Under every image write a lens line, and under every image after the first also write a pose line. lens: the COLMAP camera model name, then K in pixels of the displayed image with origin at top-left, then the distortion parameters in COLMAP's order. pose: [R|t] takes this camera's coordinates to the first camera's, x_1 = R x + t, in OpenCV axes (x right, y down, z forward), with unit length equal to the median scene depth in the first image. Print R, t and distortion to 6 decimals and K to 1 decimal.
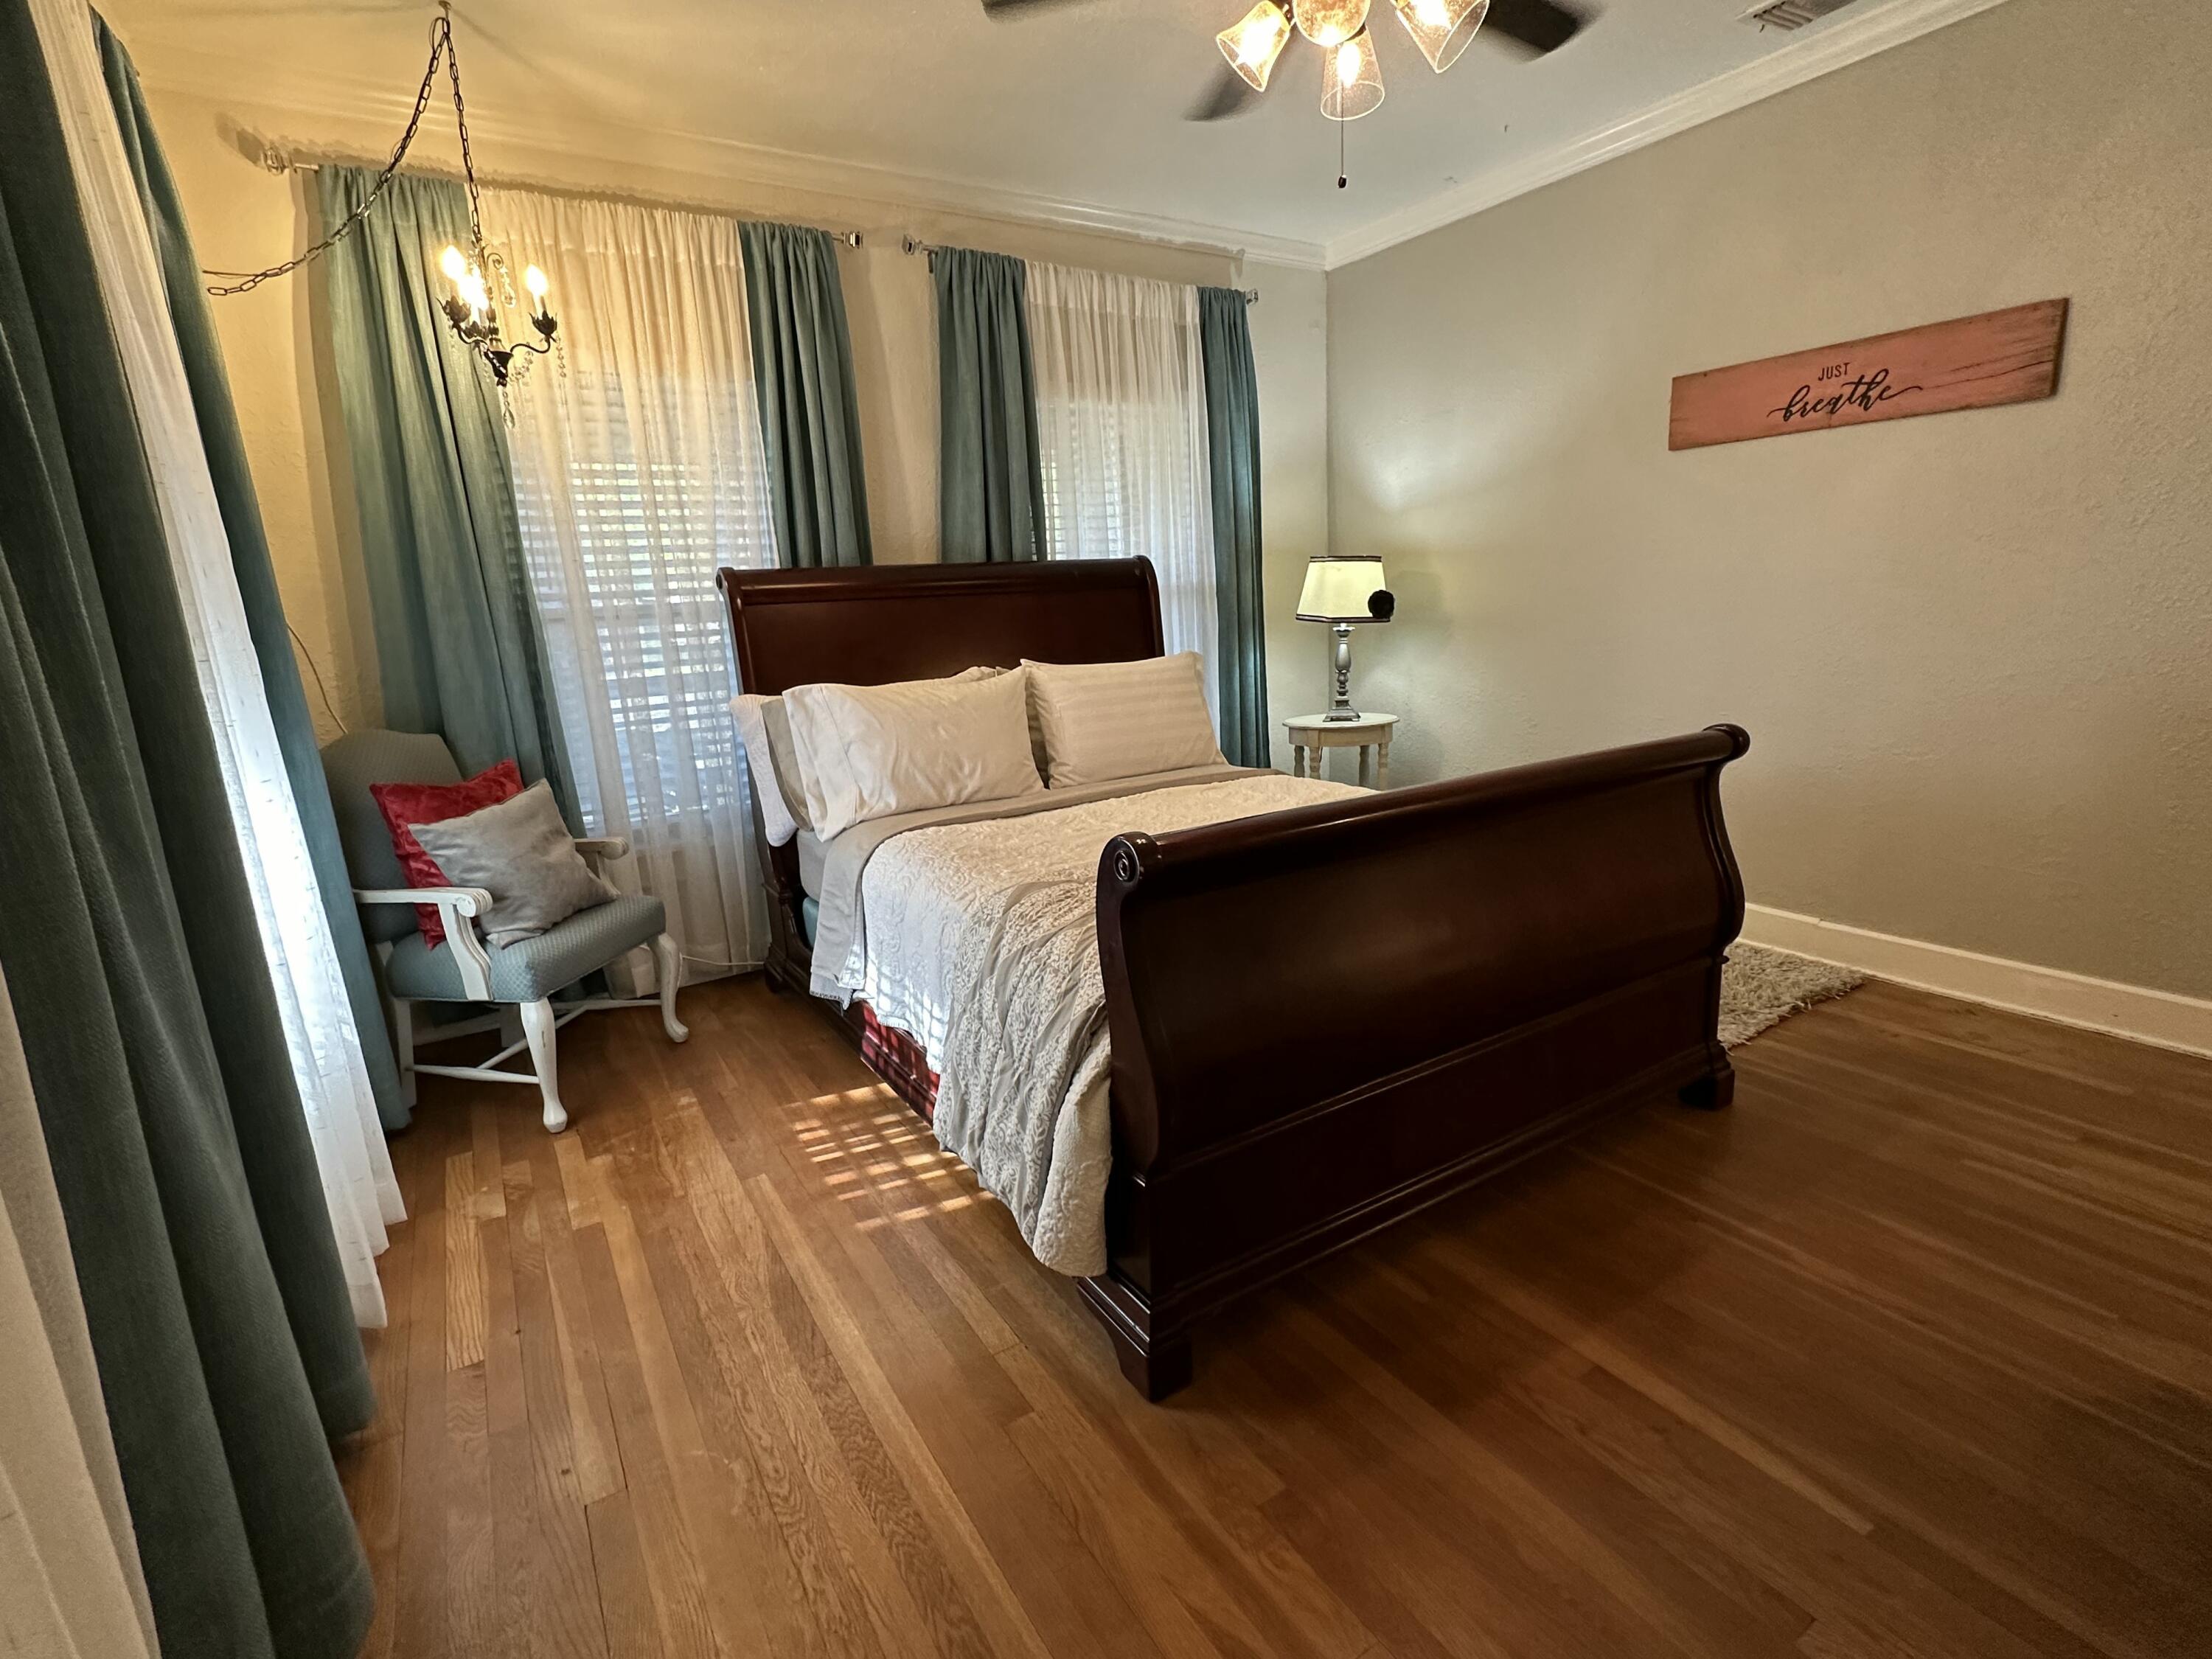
lens RADIAL K [[1051.7, 0, 1112.6], [0, 1051.7, 832.4], [0, 0, 1]] dist [0.000694, -0.000124]
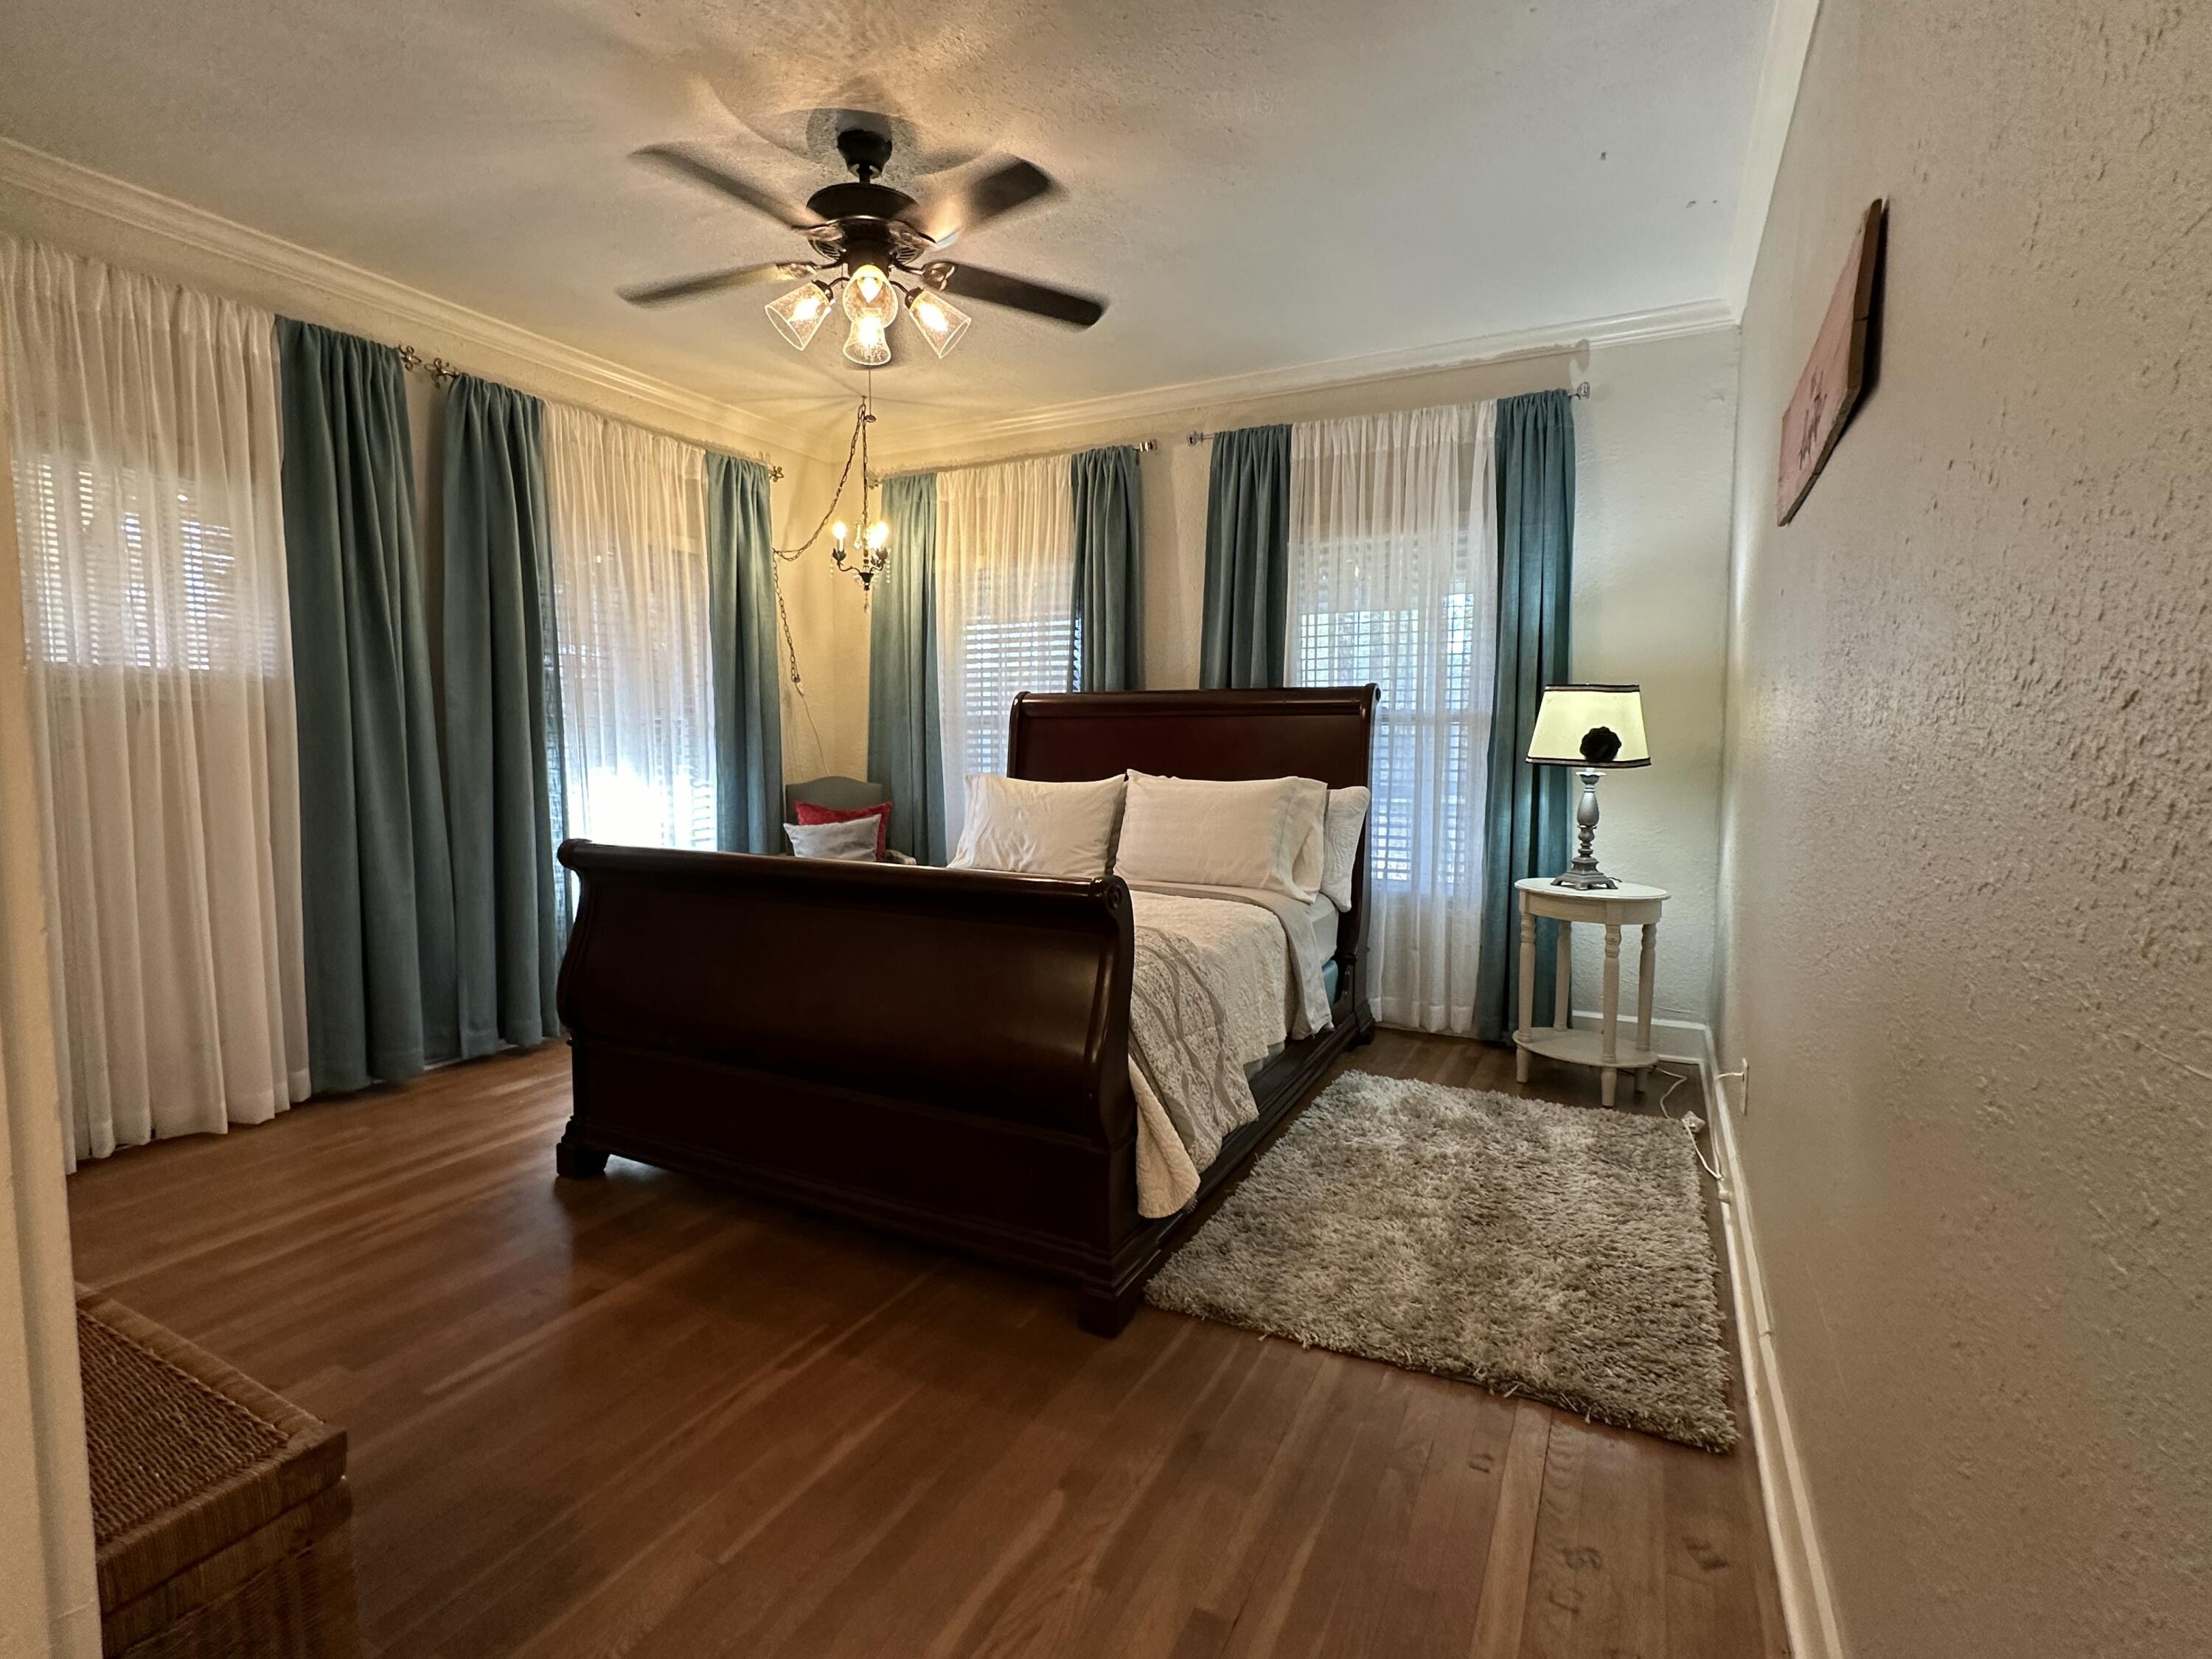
lens RADIAL K [[1051.7, 0, 1112.1], [0, 1051.7, 832.7], [0, 0, 1]] dist [0.000694, -0.000124]
pose [[0.514876, 0.126989, -0.847807, 0.790927], [-0.213182, 0.976867, 0.016854, -0.094528], [0.830335, 0.172060, 0.530037, 0.311180]]
